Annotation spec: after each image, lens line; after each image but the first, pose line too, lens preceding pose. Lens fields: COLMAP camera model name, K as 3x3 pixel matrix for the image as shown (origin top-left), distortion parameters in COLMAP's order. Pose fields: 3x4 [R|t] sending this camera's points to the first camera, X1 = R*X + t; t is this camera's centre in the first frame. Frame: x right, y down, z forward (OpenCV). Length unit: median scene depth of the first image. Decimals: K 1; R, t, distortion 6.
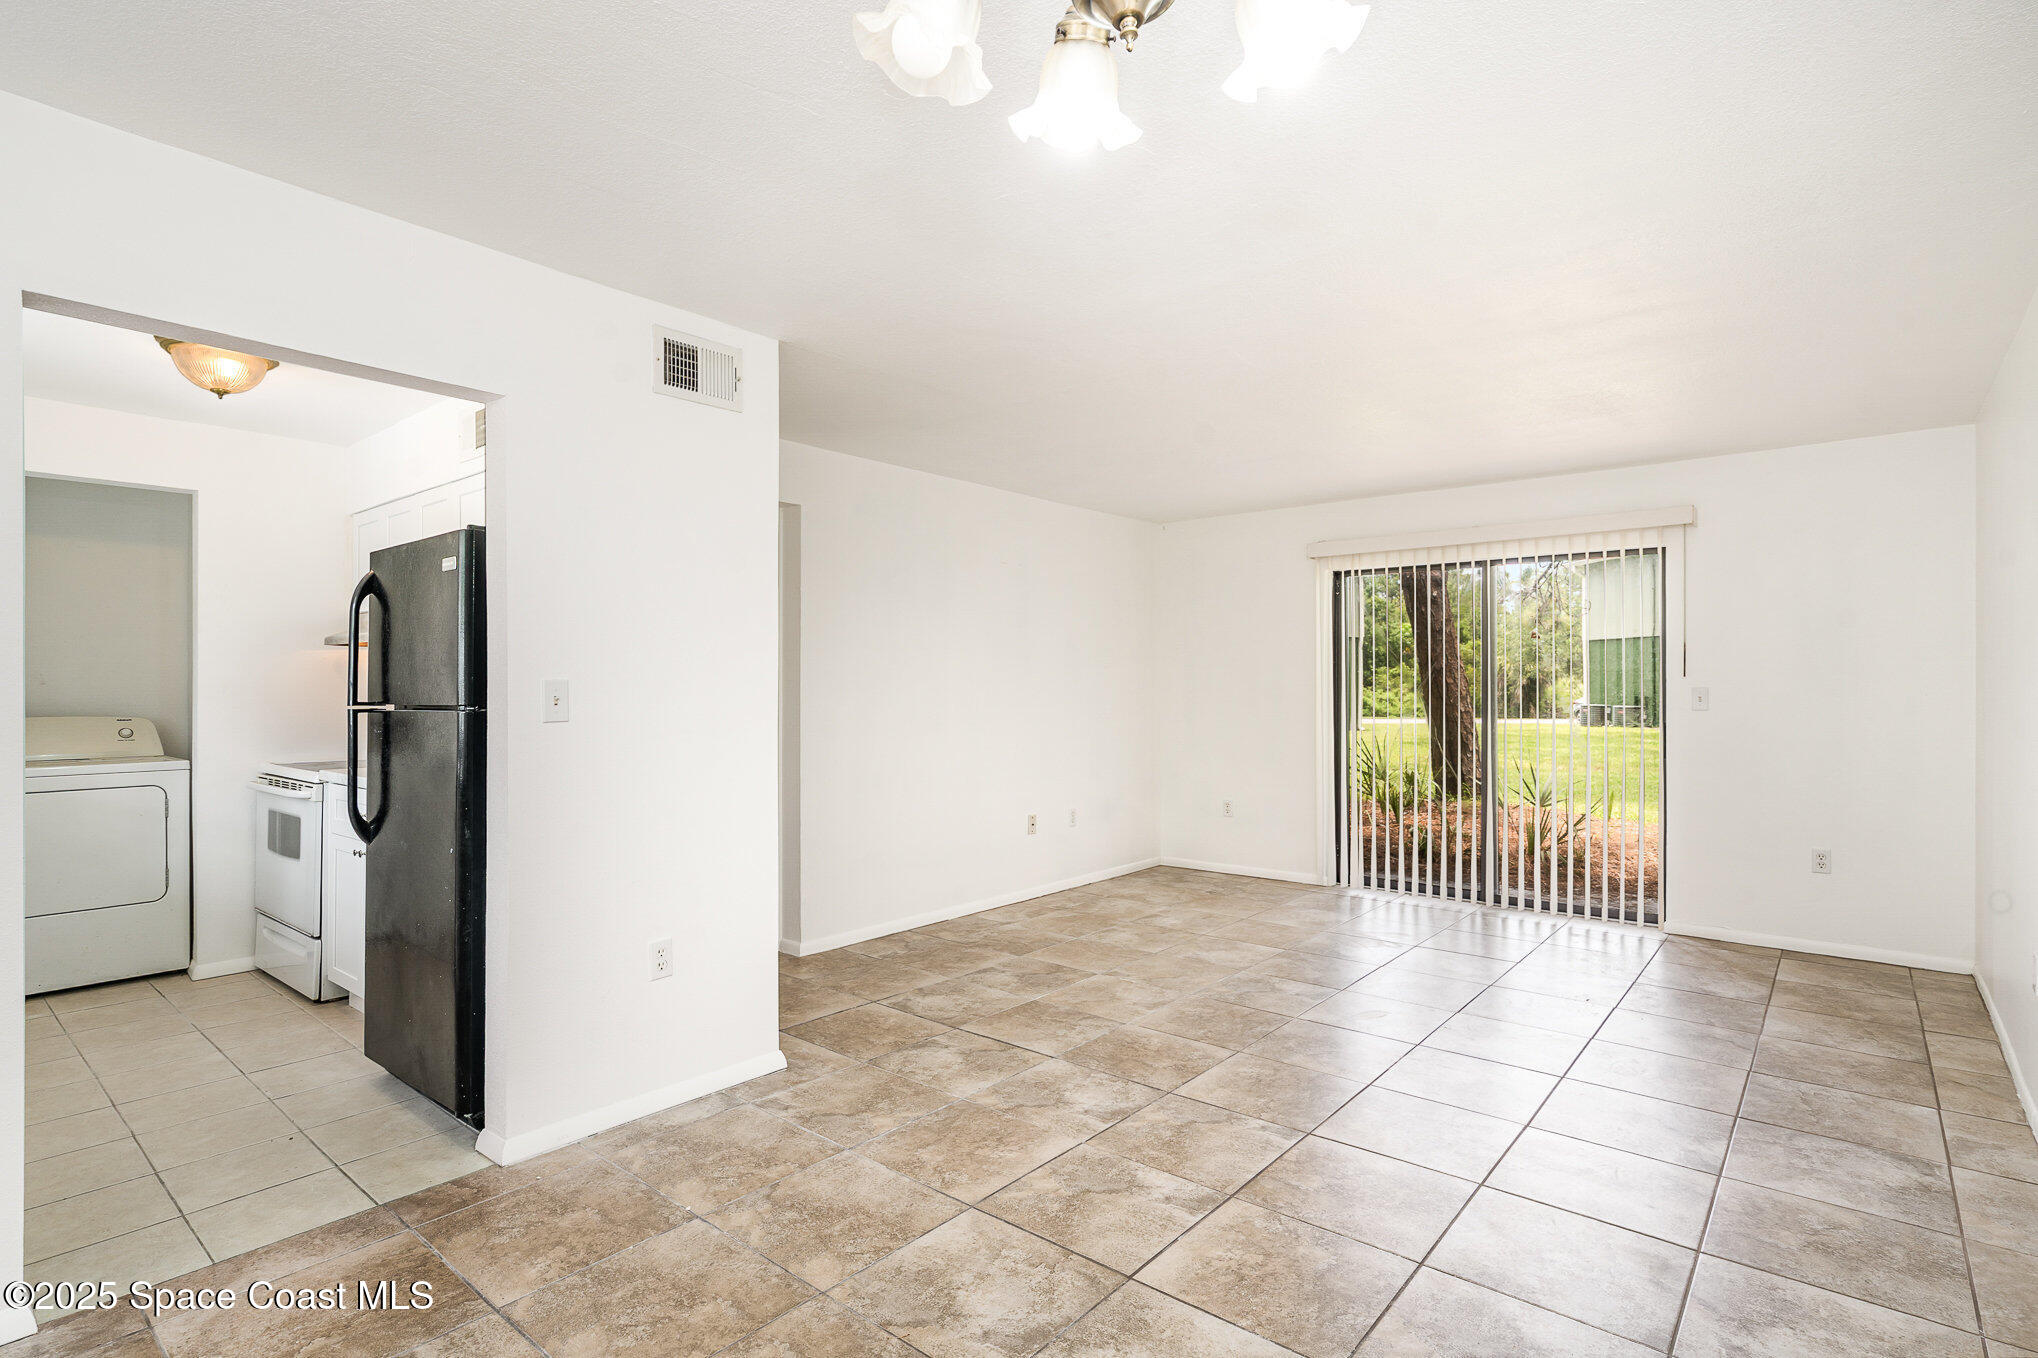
lens RADIAL K [[992.9, 0, 1032.8], [0, 992.9, 677.4], [0, 0, 1]] dist [0.003040, 0.000390]
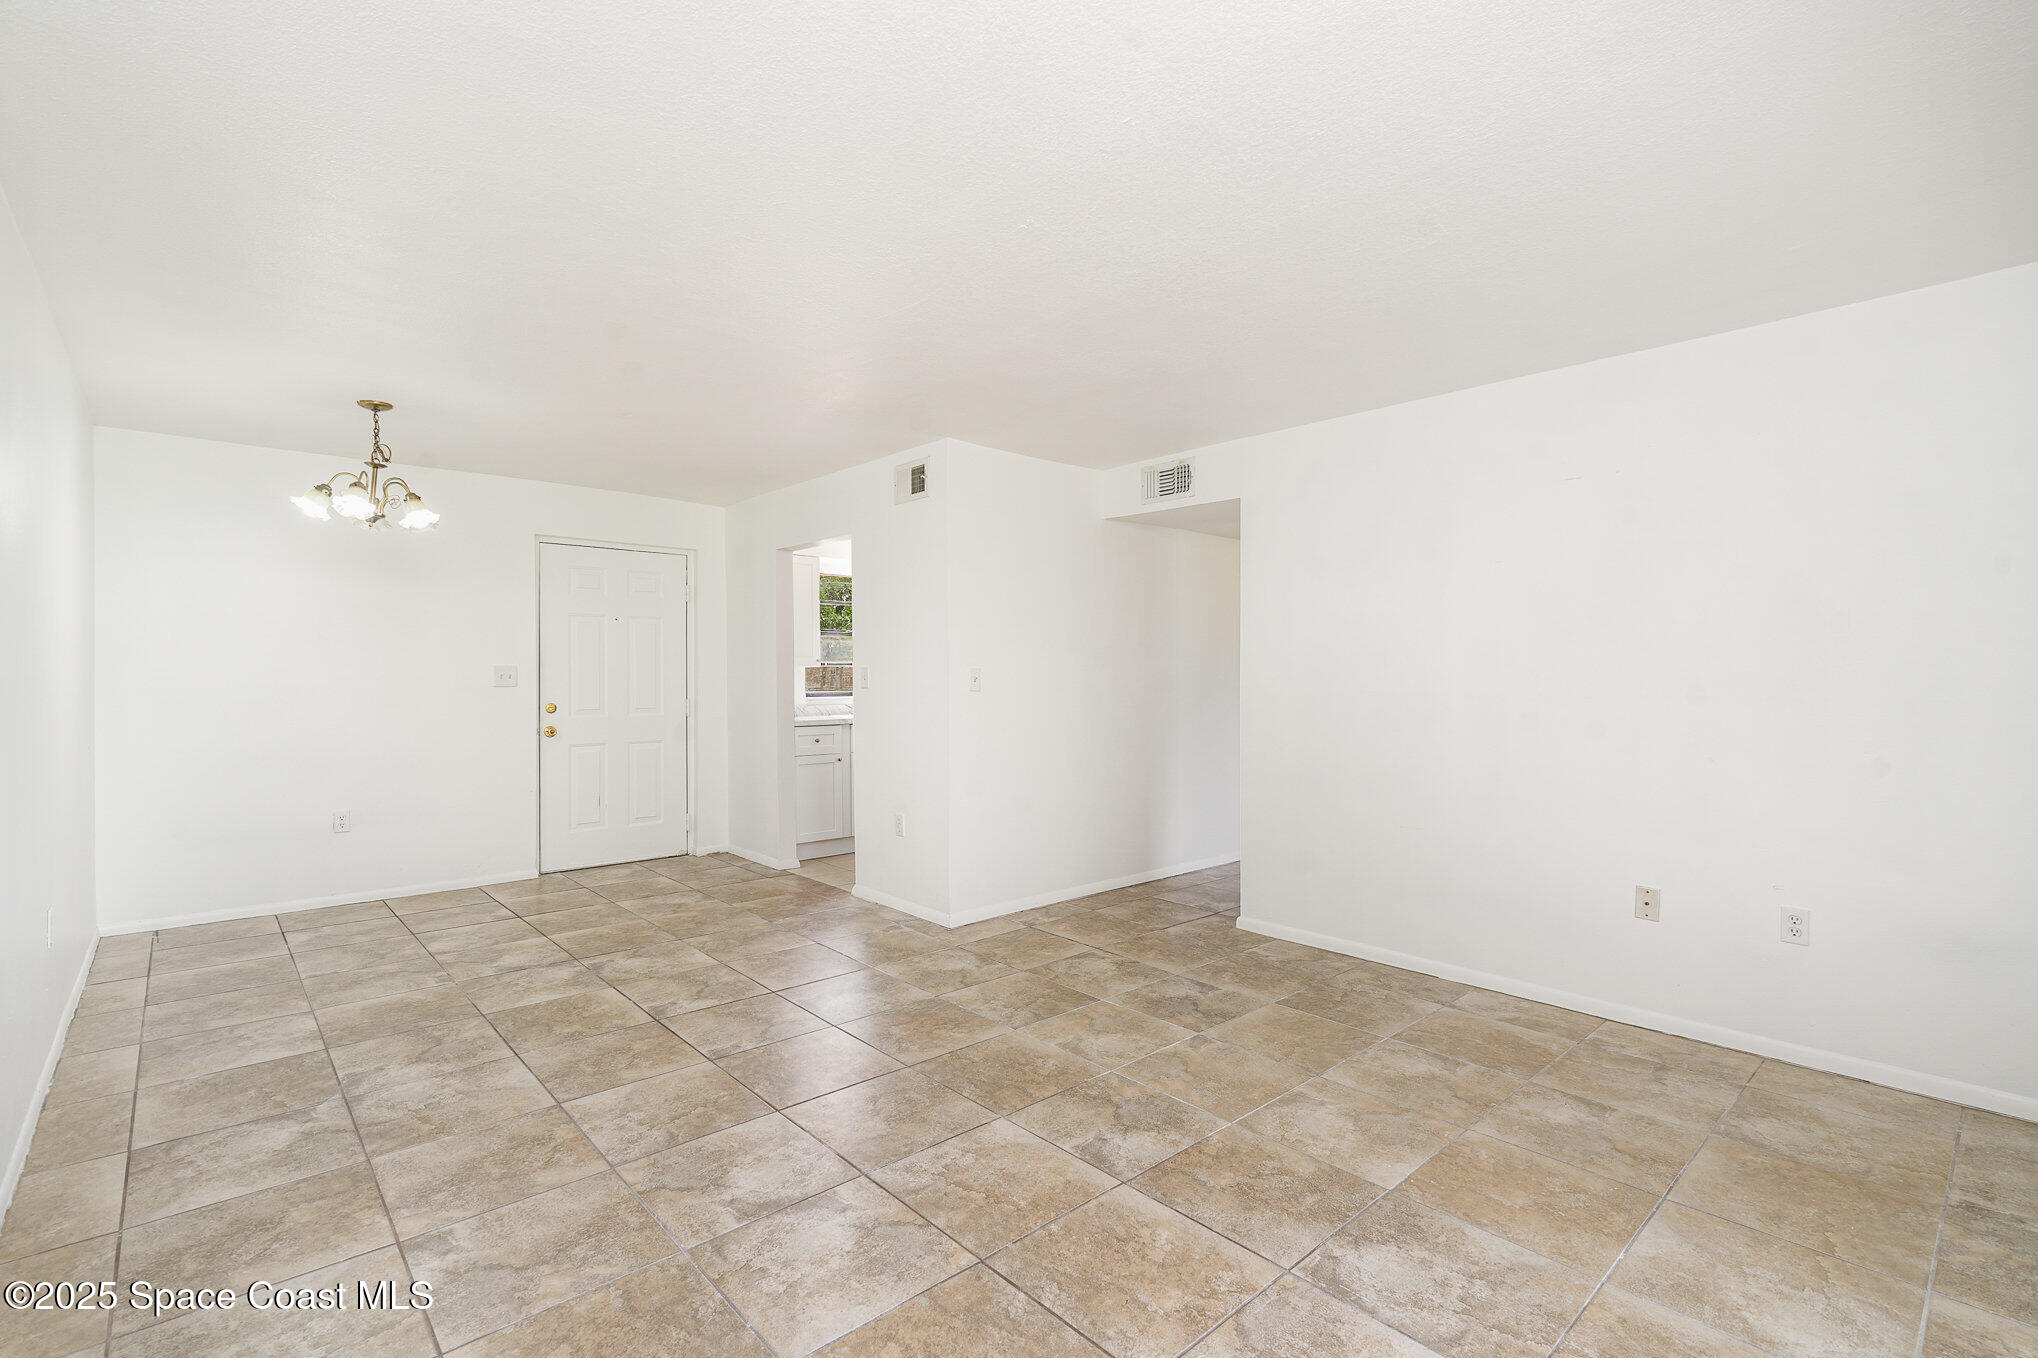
lens RADIAL K [[925.4, 0, 1017.5], [0, 925.4, 693.5], [0, 0, 1]] dist [-0.009157, 0.003350]
pose [[-0.144555, 0.020922, -0.989276, 0.862552], [0.006999, 0.999773, 0.020121, 0.011767], [0.989472, -0.004016, -0.144669, 1.022979]]
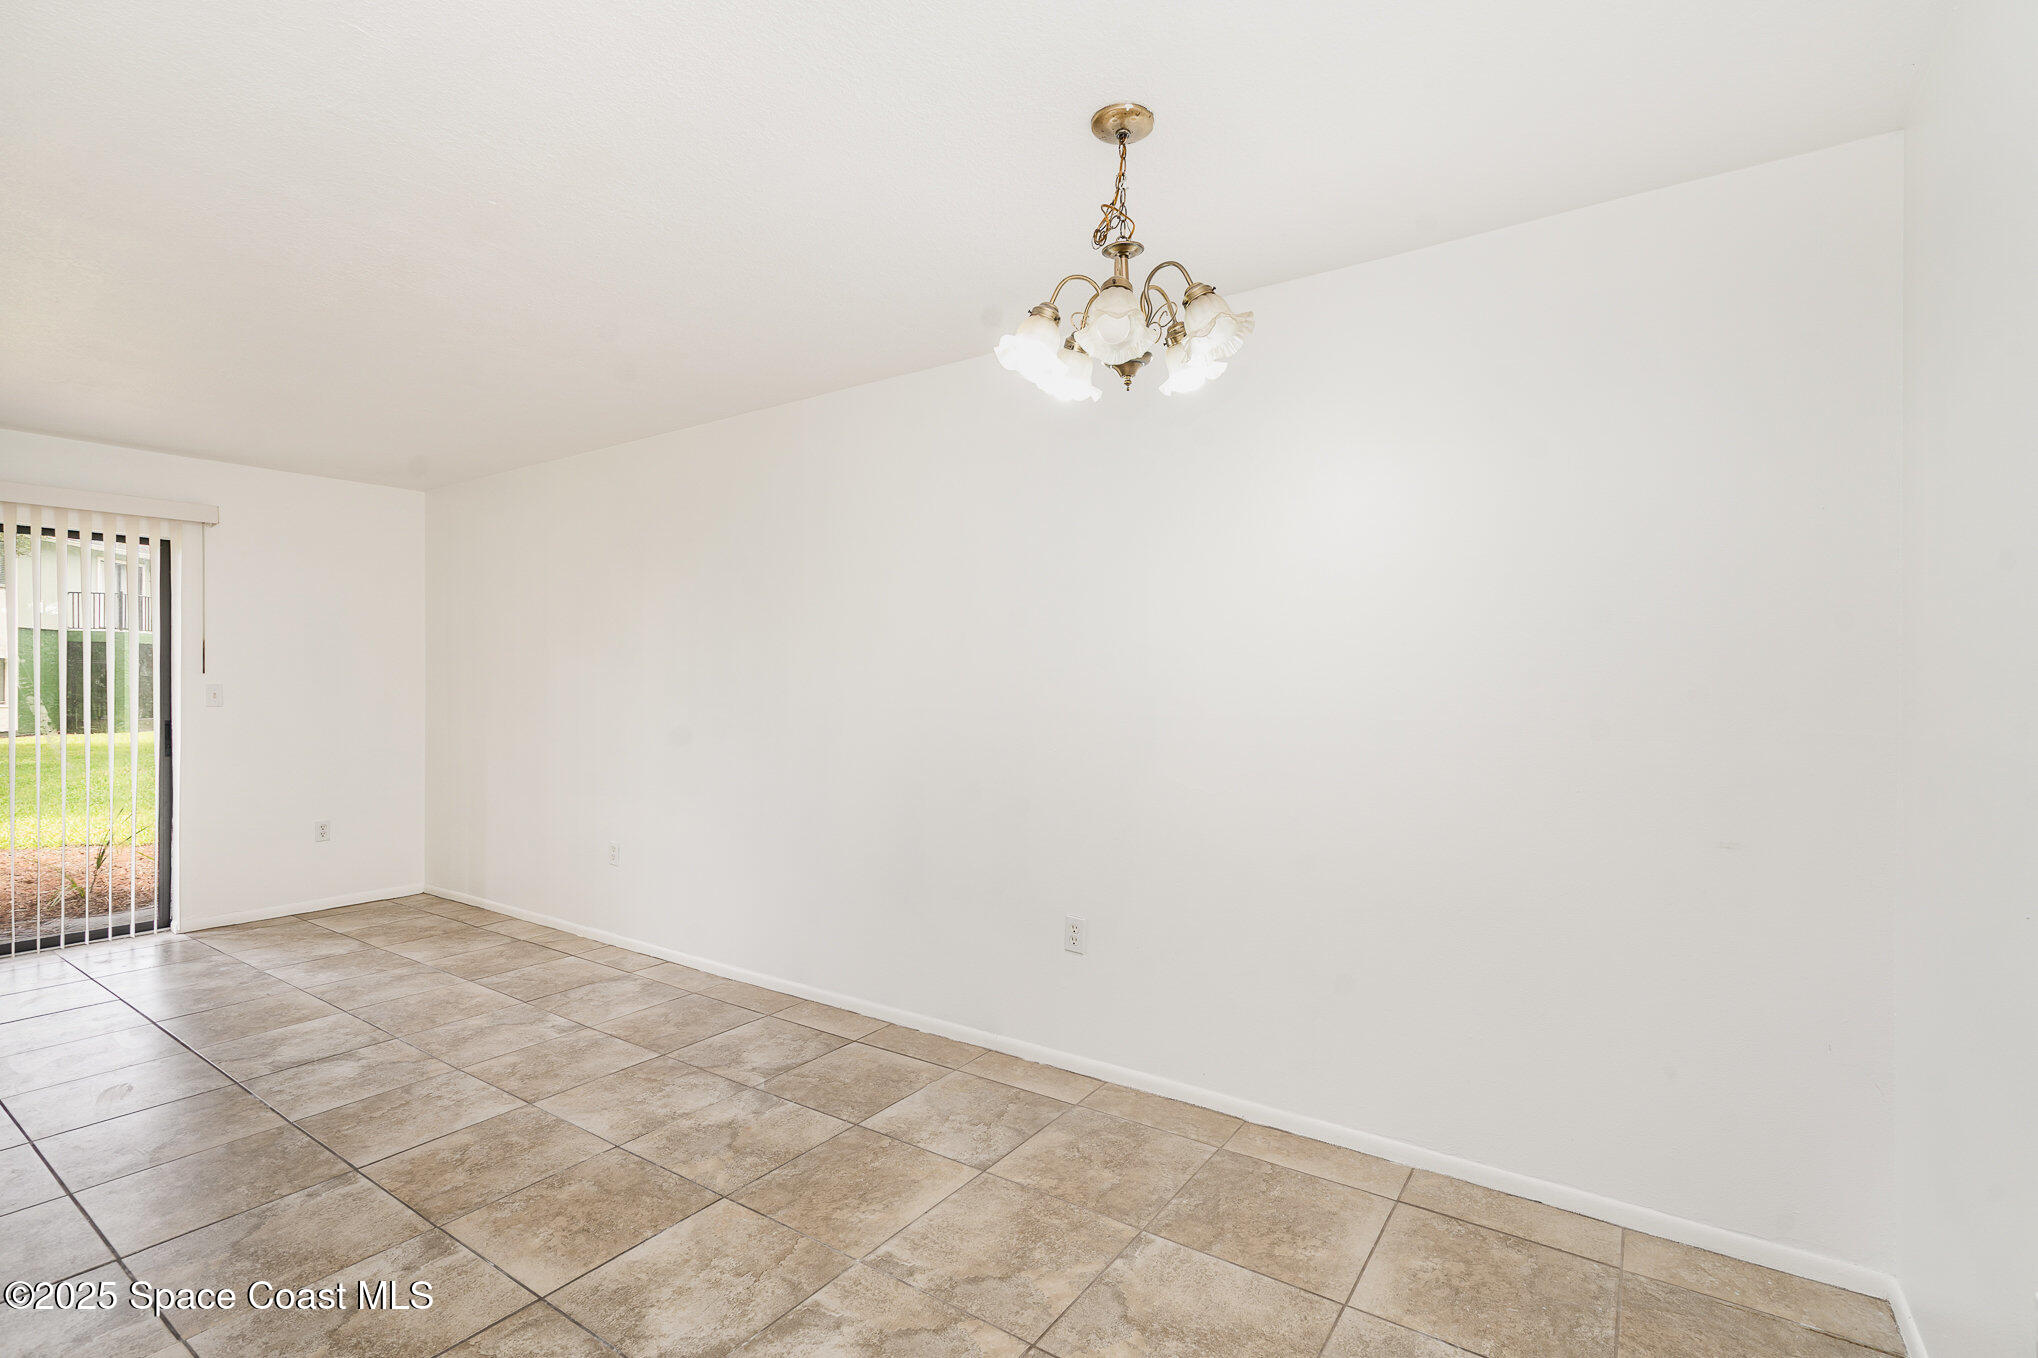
lens RADIAL K [[930.3, 0, 1008.8], [0, 930.3, 685.0], [0, 0, 1]] dist [-0.000669, -0.000167]
pose [[-0.080640, -0.001209, 0.996743, -0.430018], [-0.014073, 0.999901, 0.000074, 0.000020], [-0.996644, -0.014021, -0.080649, 0.320227]]
